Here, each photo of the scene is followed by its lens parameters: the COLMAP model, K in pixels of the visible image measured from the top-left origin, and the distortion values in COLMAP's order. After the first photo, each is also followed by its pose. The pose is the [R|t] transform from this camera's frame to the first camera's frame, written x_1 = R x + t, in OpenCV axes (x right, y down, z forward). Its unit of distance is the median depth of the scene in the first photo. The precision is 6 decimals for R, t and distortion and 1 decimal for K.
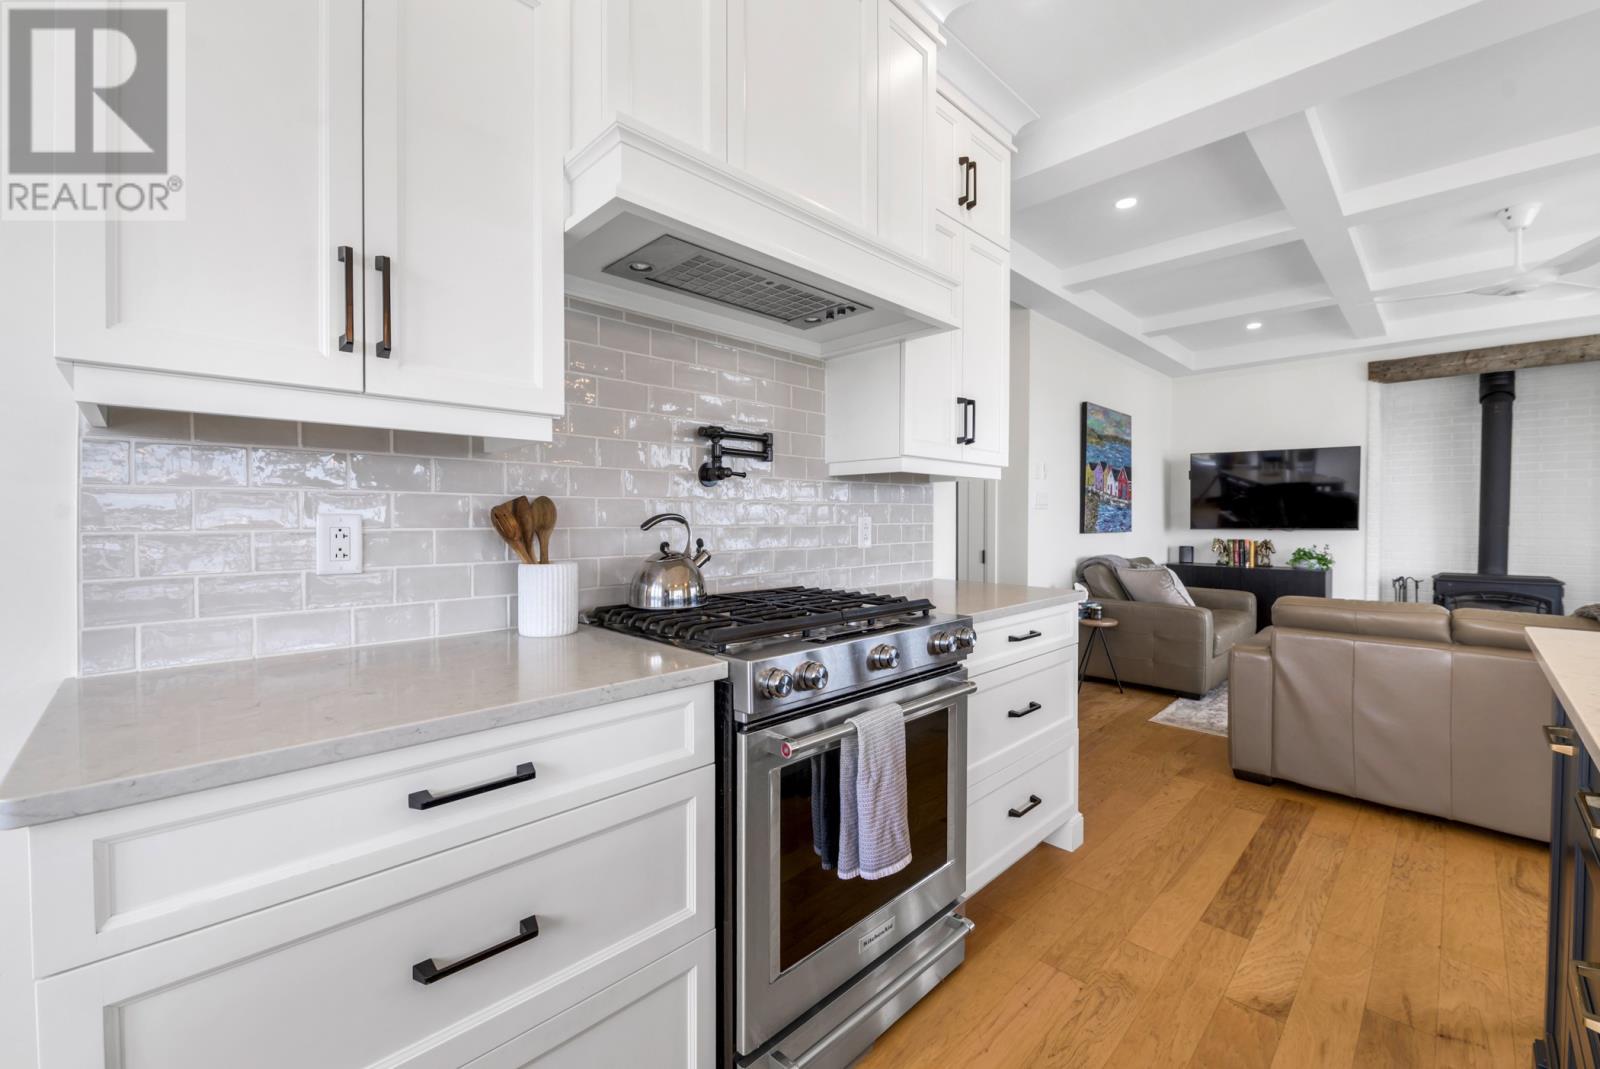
lens RADIAL K [[658.4, 0, 796.3], [0, 658.4, 510.4], [0, 0, 1]] dist [-0.001759, -0.000626]
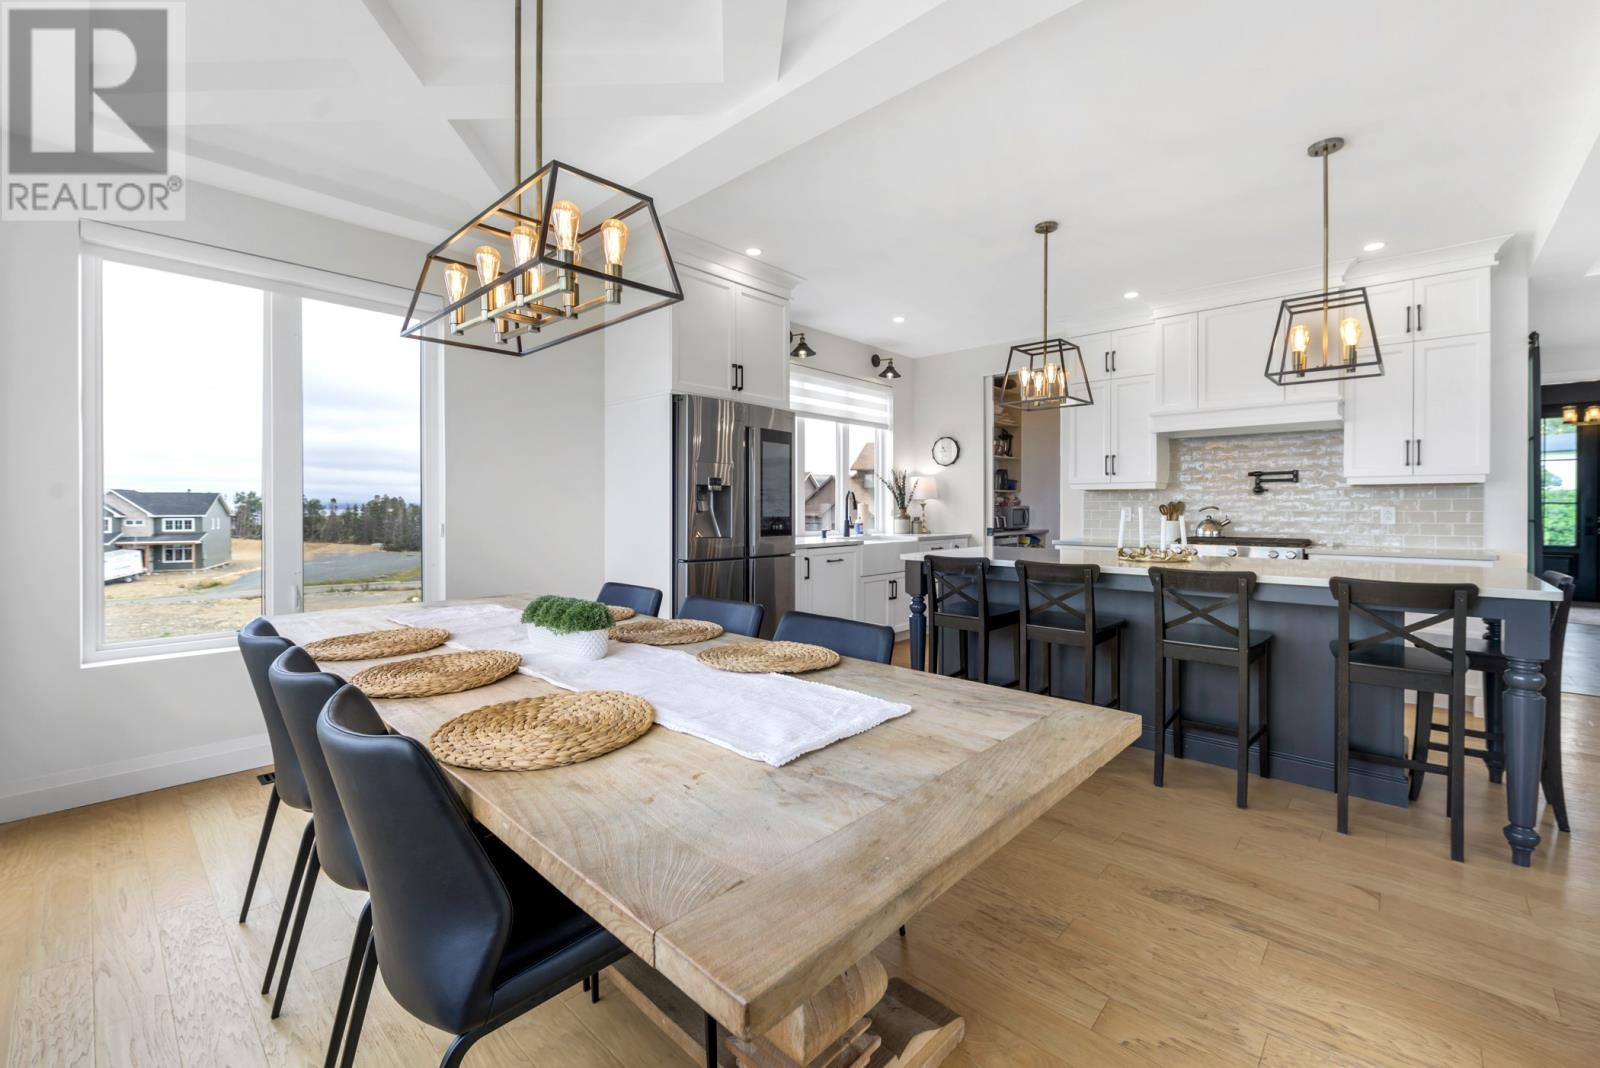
lens RADIAL K [[658.4, 0, 796.3], [0, 658.4, 509.9], [0, 0, 1]] dist [-0.001759, -0.000626]
pose [[0.040432, 0.002449, -0.999179, 2.278399], [0.011293, 0.999932, 0.002908, -0.008174], [0.999118, -0.011401, 0.040401, -0.844081]]
